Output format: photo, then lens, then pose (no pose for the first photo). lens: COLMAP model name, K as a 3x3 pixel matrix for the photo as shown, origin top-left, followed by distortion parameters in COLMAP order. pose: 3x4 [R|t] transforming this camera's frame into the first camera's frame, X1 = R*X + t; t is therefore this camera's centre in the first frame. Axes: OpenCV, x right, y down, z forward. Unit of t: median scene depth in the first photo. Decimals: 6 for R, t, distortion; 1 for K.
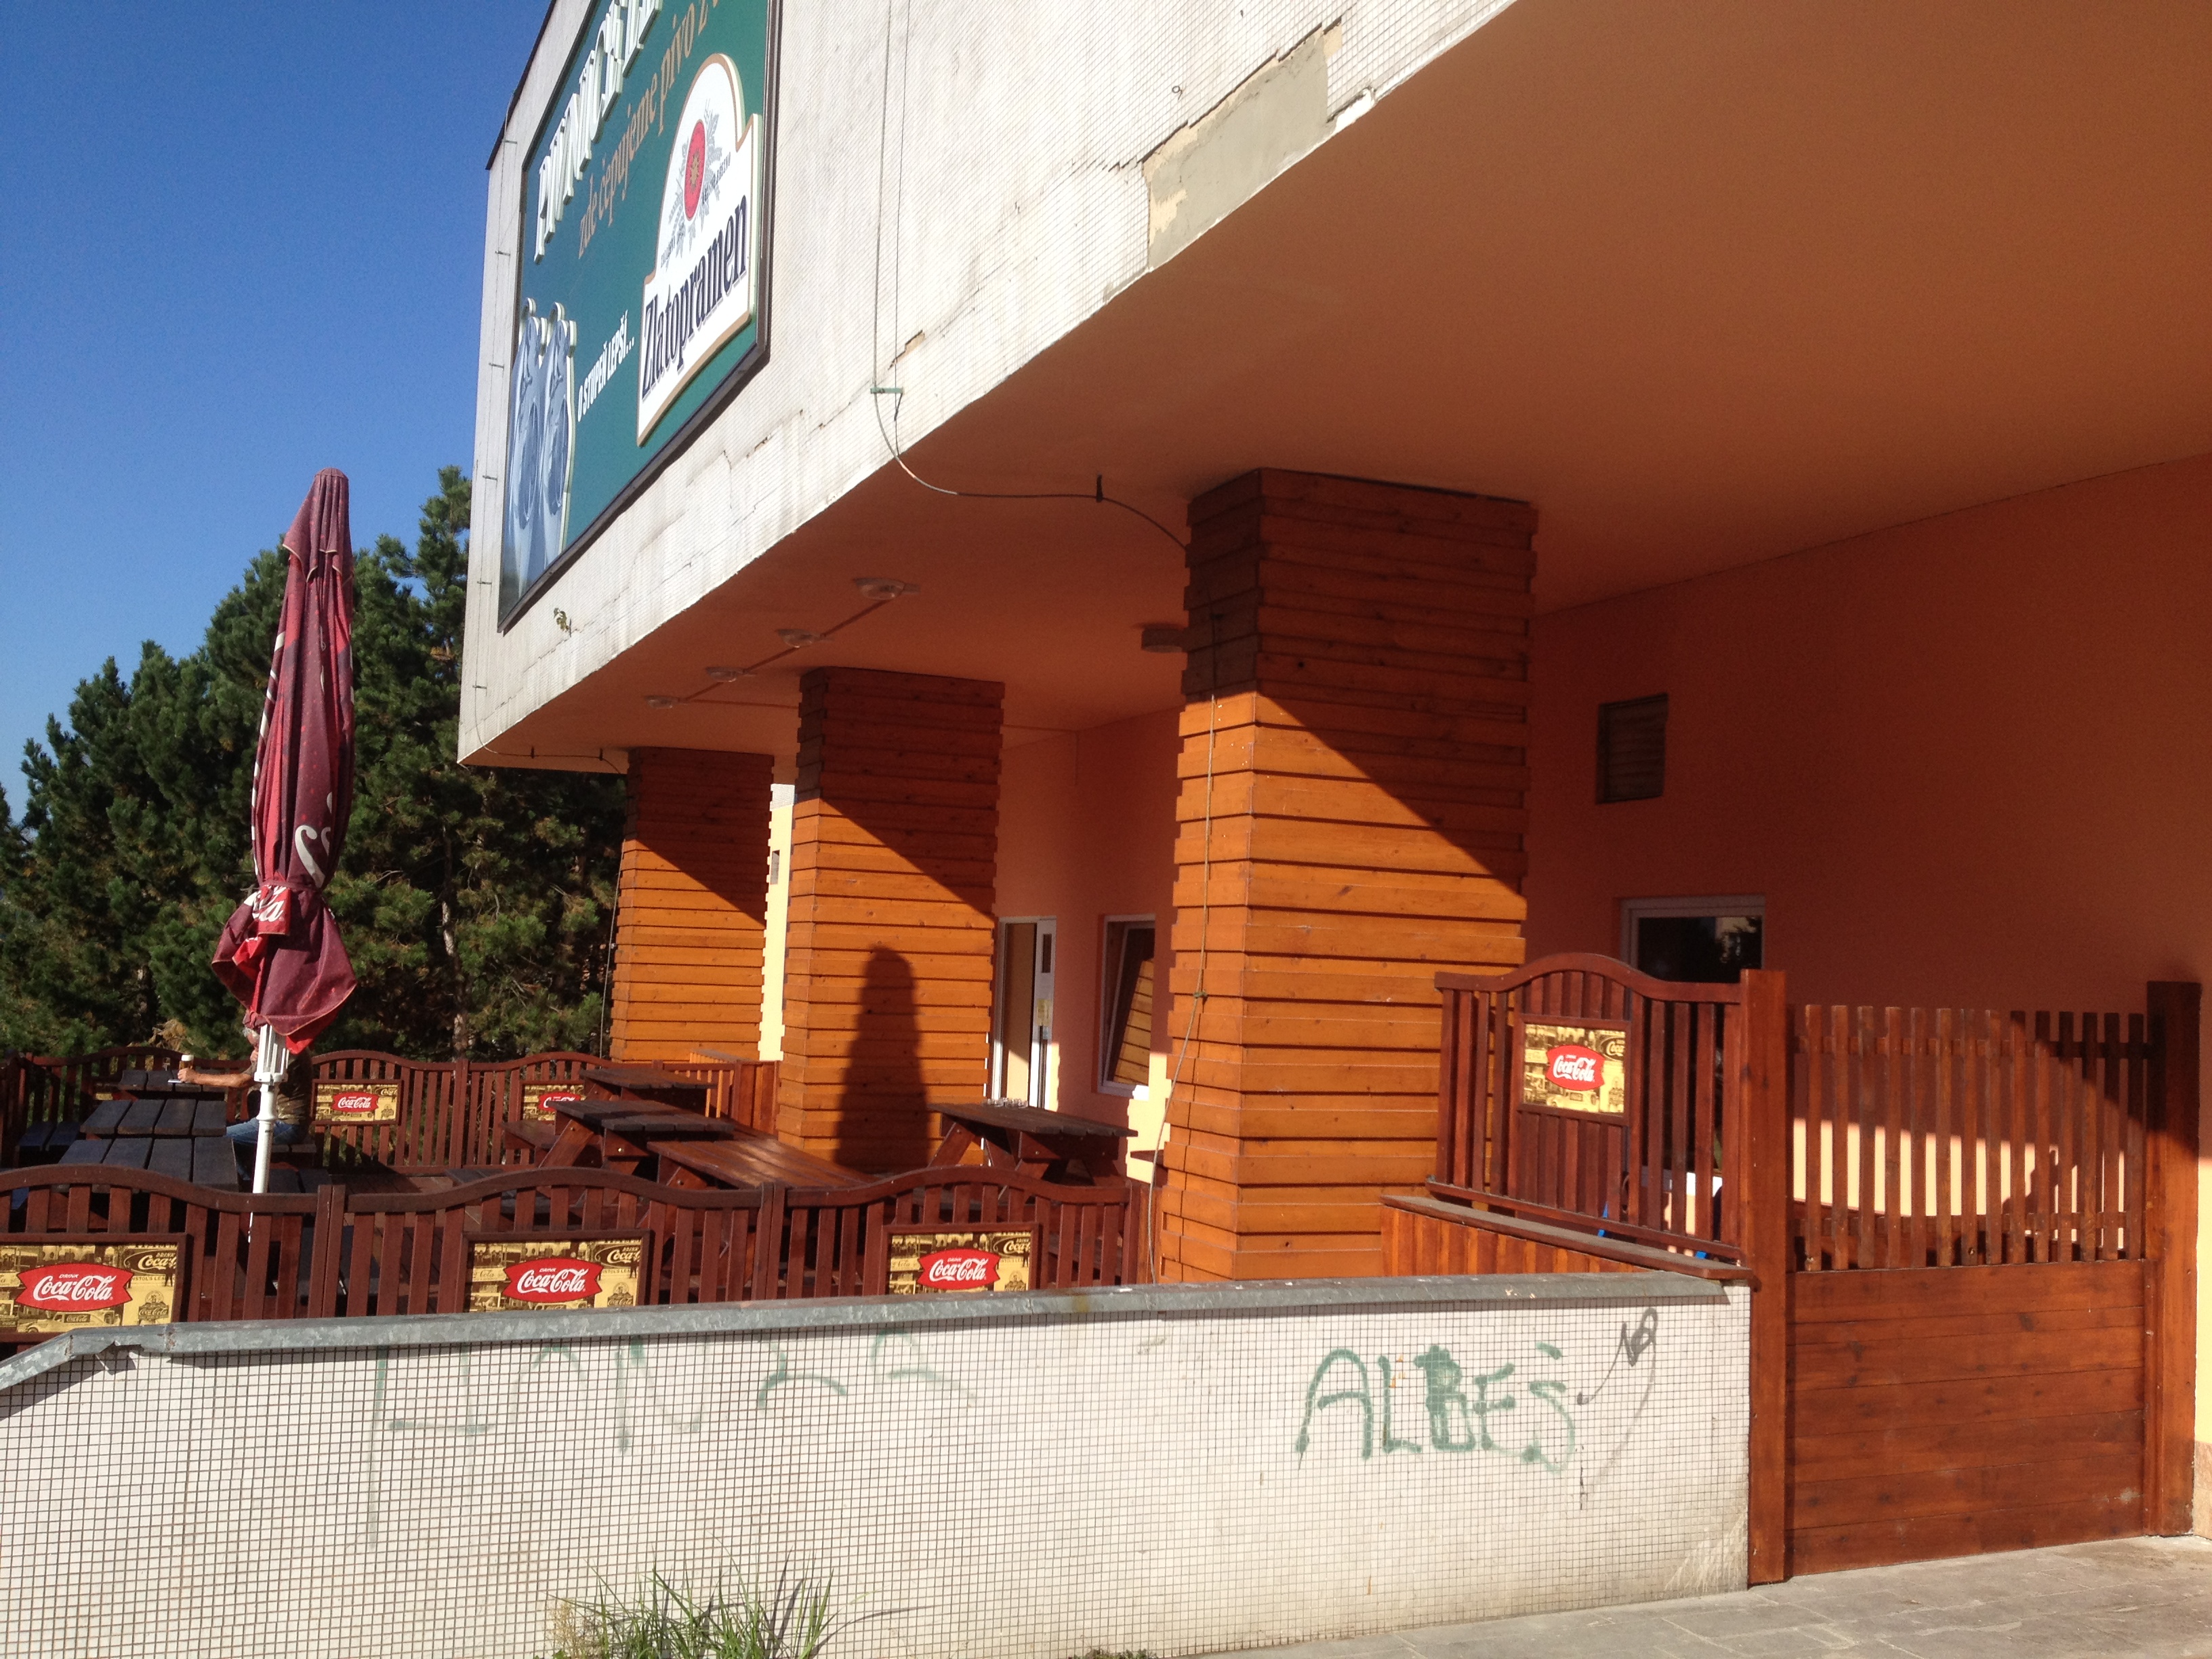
lens RADIAL K [[2224.4, 0, 1108.8], [0, 2224.4, 825.0], [0, 0, 1]] dist [0.010908, 0.000000]
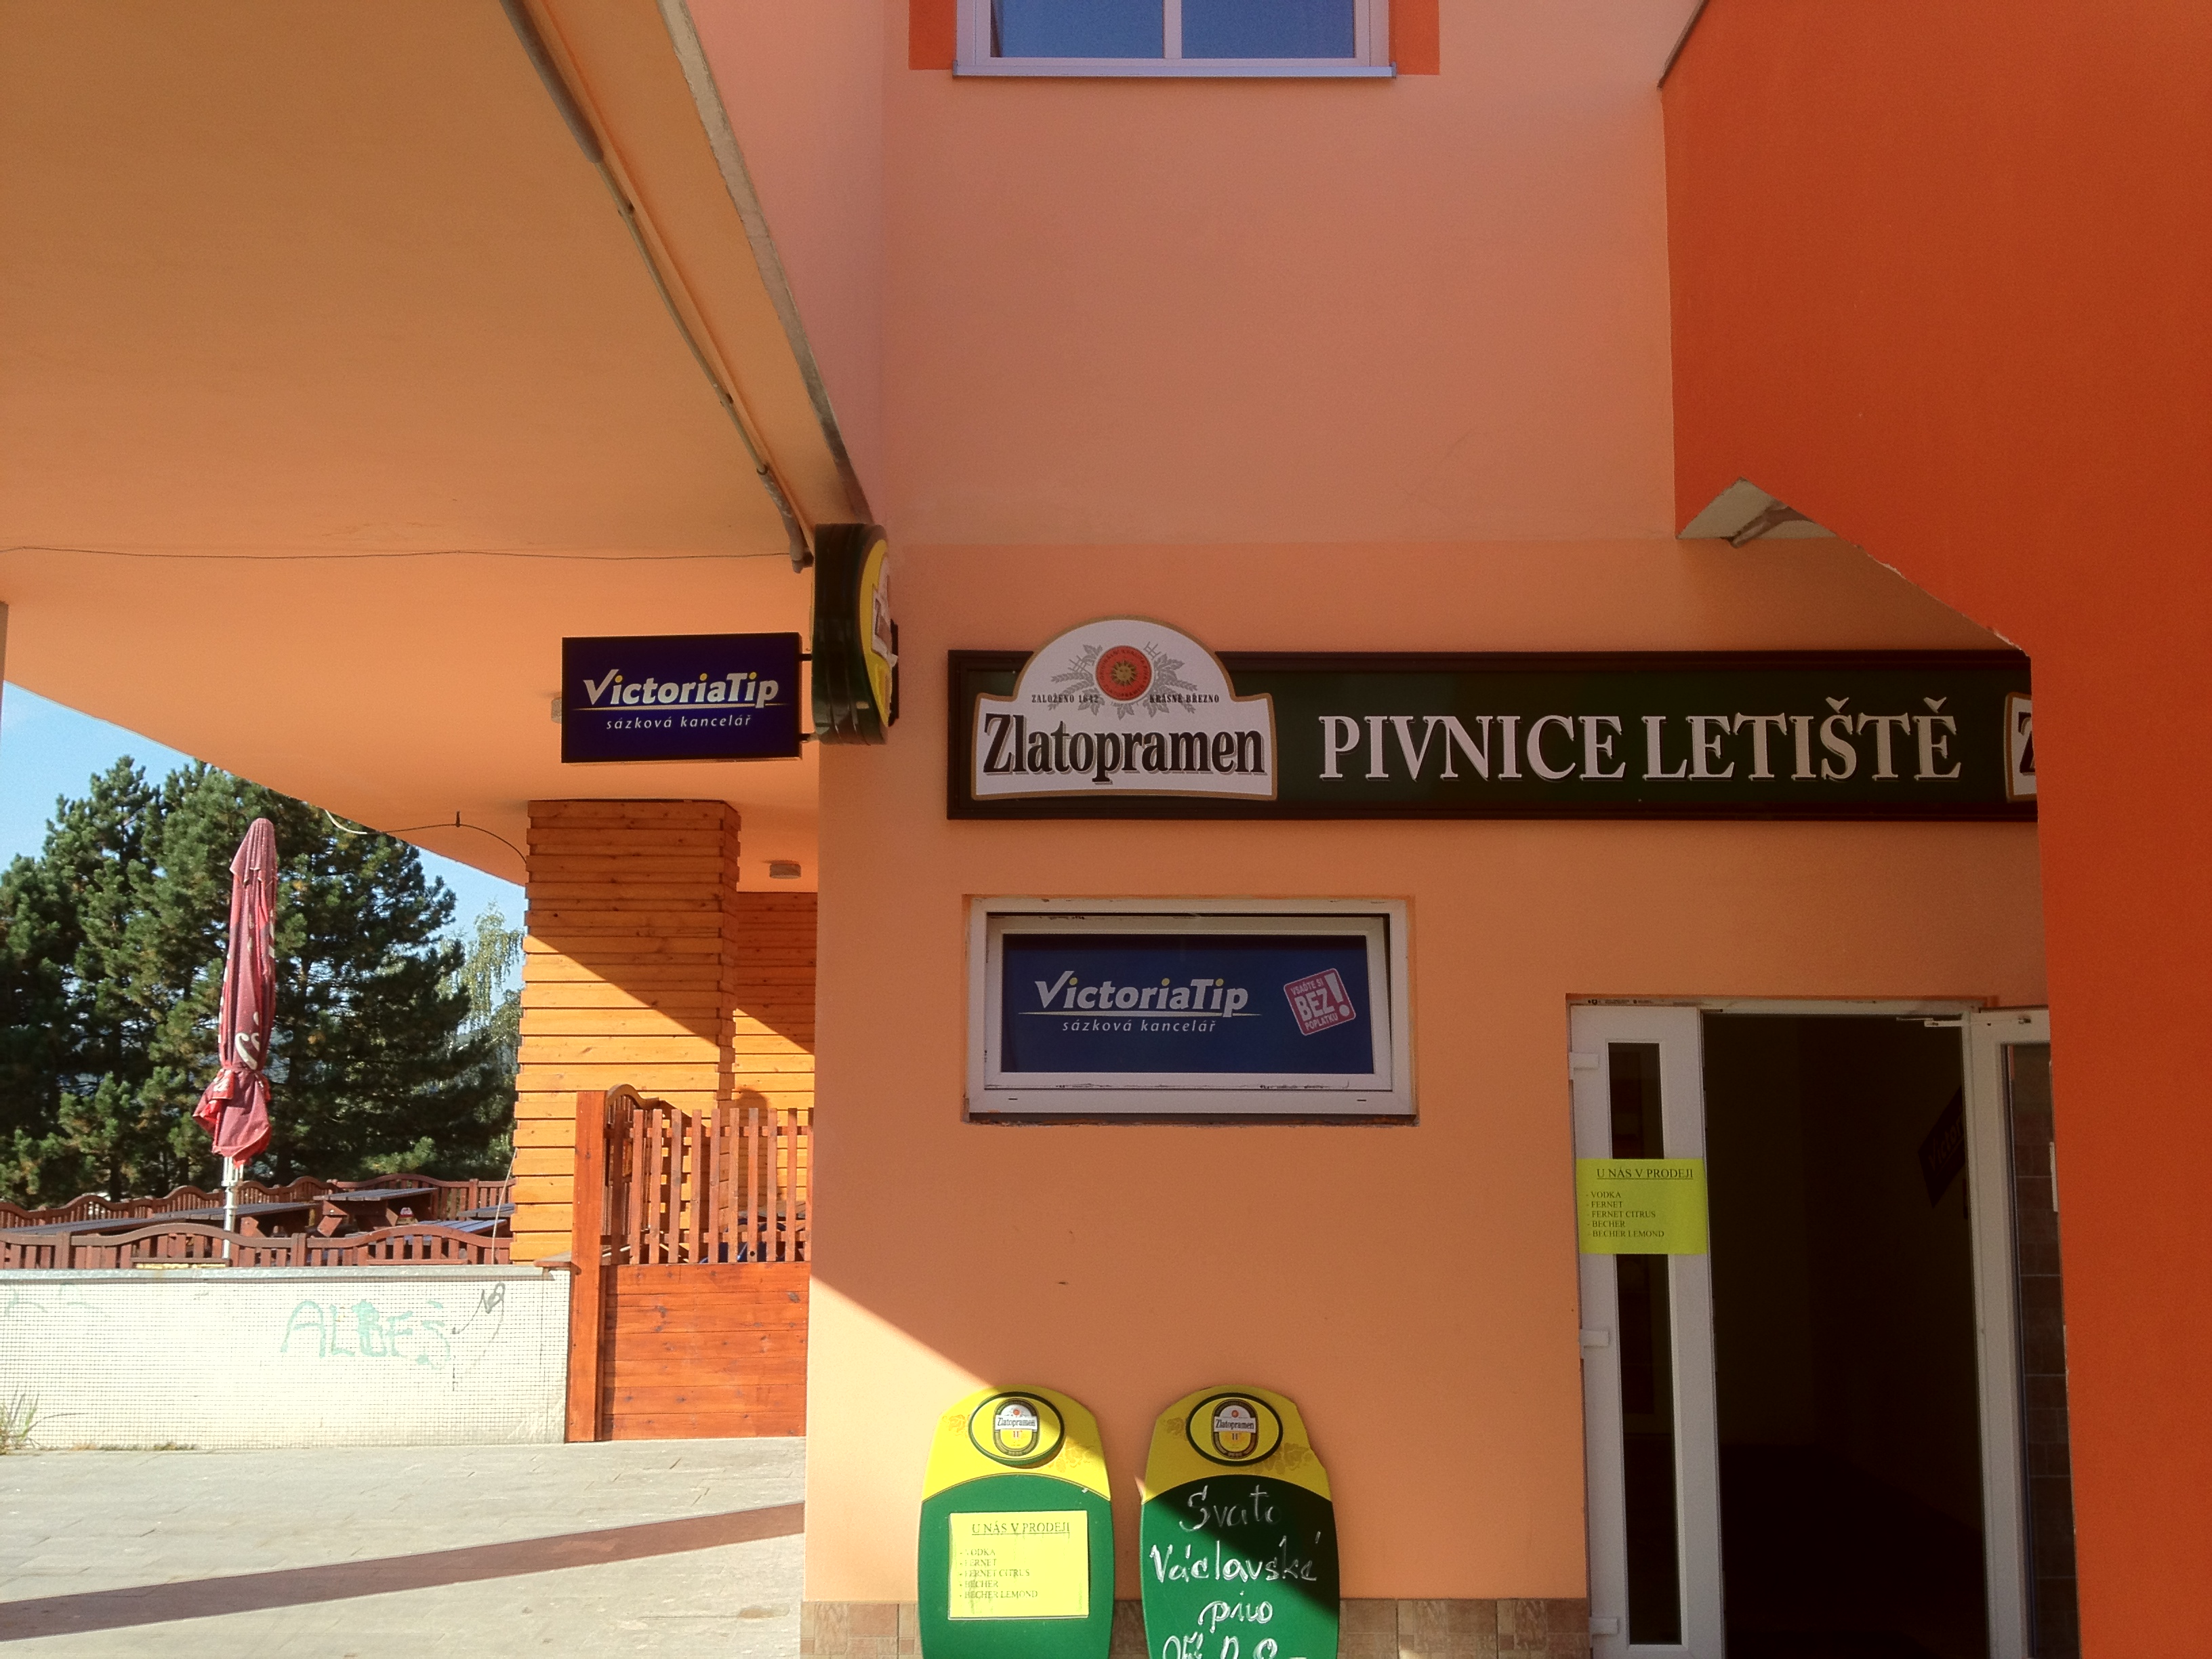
lens RADIAL K [[2224.4, 0, 1107.0], [0, 2224.4, 831.0], [0, 0, 1]] dist [0.010908, 0.000000]
pose [[0.921653, -0.082158, -0.379217, 1.338185], [0.060101, 0.995758, -0.069663, 0.007344], [0.383332, 0.041414, 0.922682, -0.469120]]
